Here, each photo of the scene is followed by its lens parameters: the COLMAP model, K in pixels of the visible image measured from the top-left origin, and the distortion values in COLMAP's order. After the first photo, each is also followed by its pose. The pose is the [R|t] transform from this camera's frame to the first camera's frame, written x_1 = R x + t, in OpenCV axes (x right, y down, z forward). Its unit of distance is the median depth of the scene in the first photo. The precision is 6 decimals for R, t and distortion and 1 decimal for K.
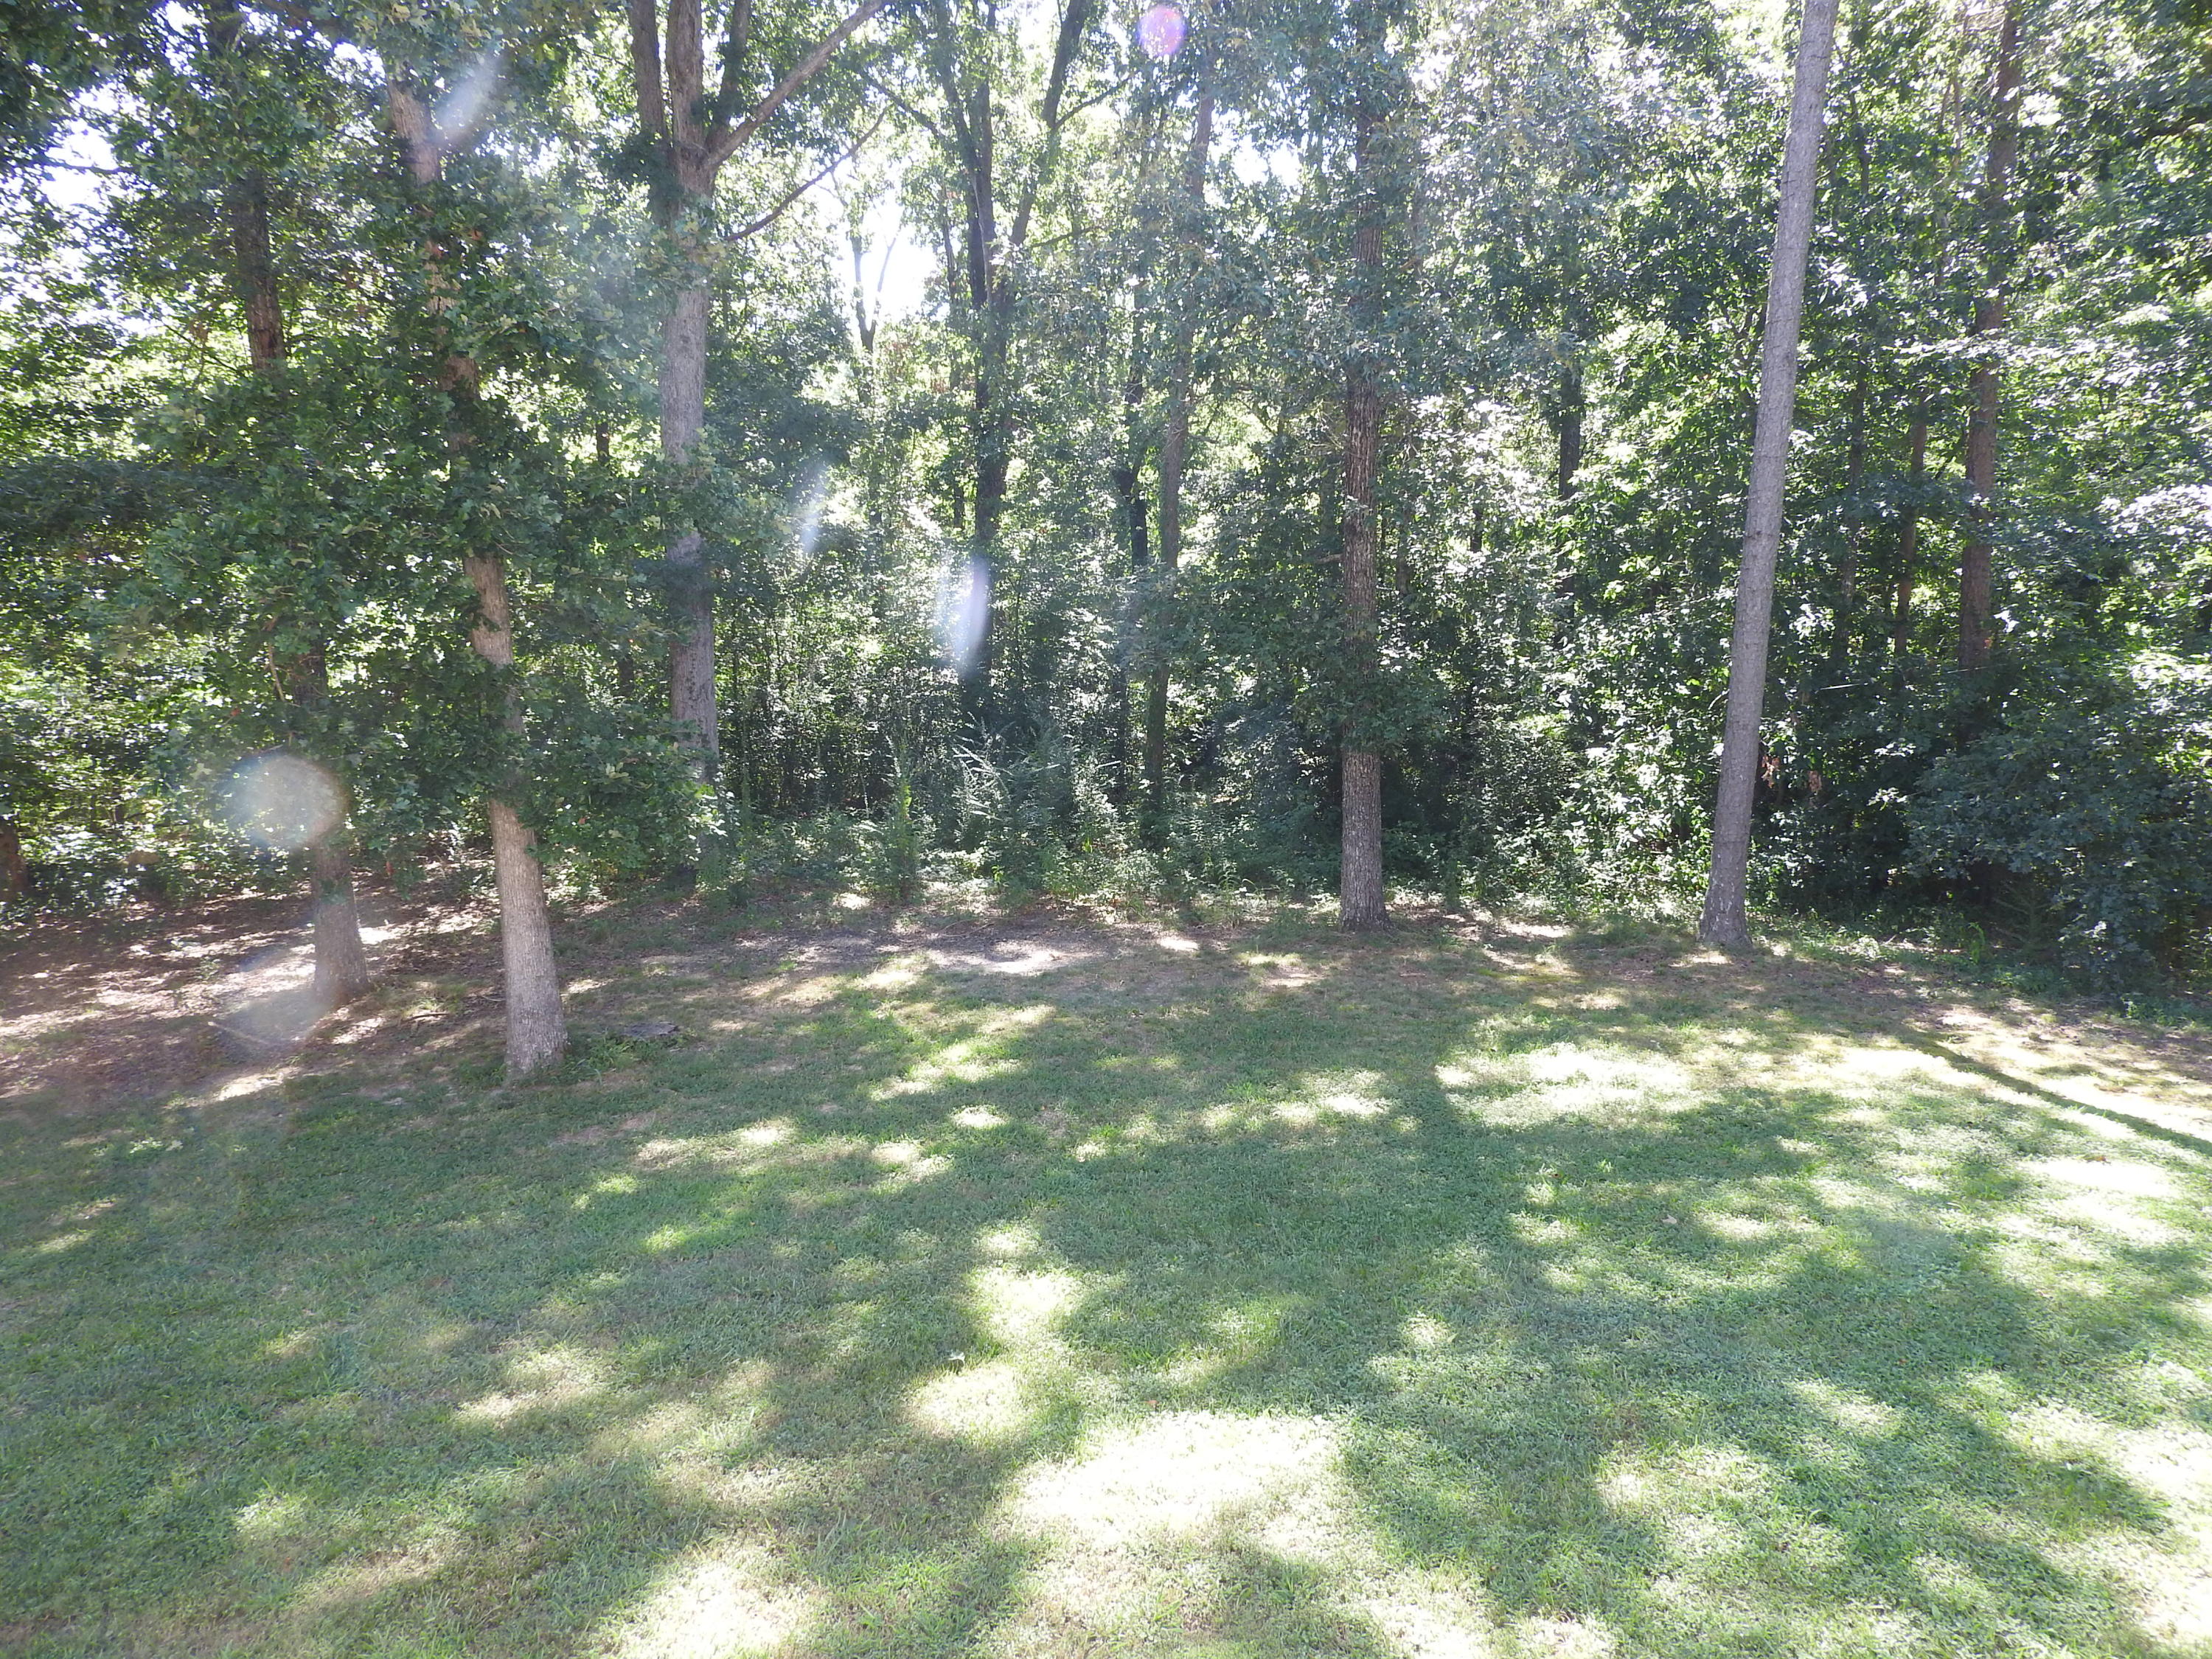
lens RADIAL K [[1583.2, 0, 1106.3], [0, 1583.2, 825.7], [0, 0, 1]] dist [0.005970, -0.000174]
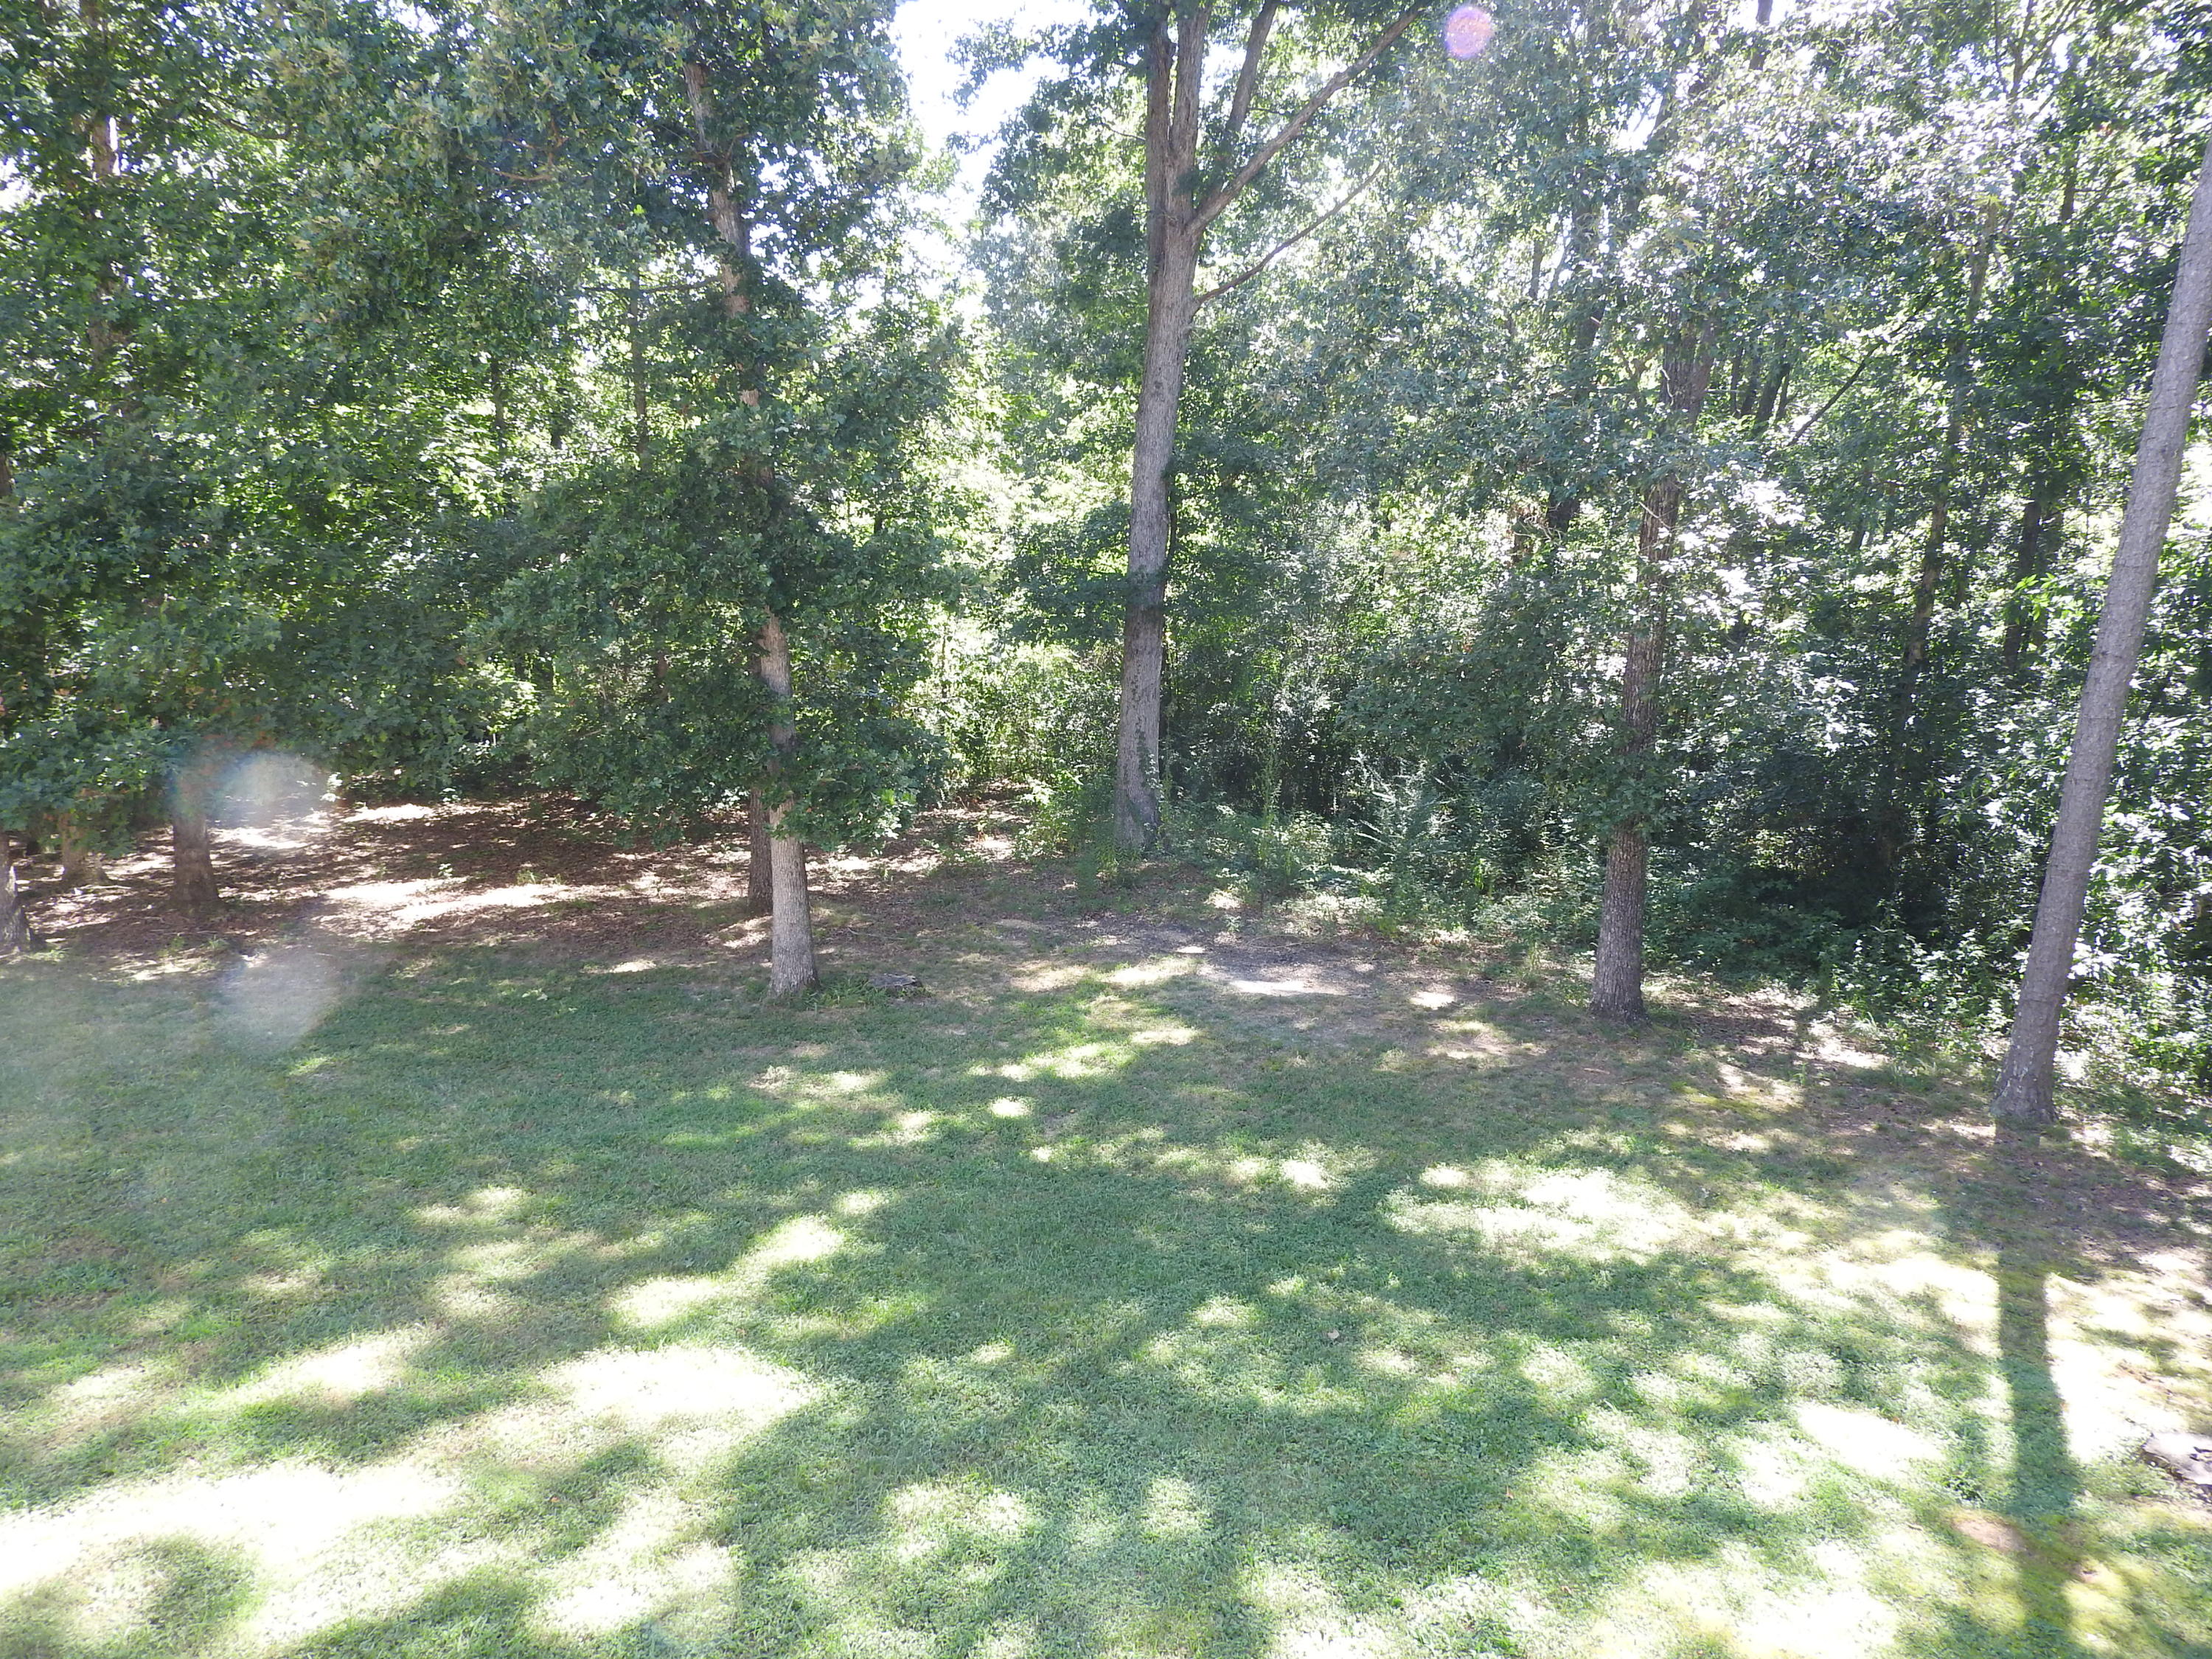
lens RADIAL K [[1583.2, 0, 1096.0], [0, 1583.2, 831.8], [0, 0, 1]] dist [0.005970, -0.000174]
pose [[0.889876, 0.152064, -0.430113, 0.690483], [-0.143412, 0.988260, 0.052684, -0.130691], [0.433075, 0.014801, 0.901237, -0.029819]]
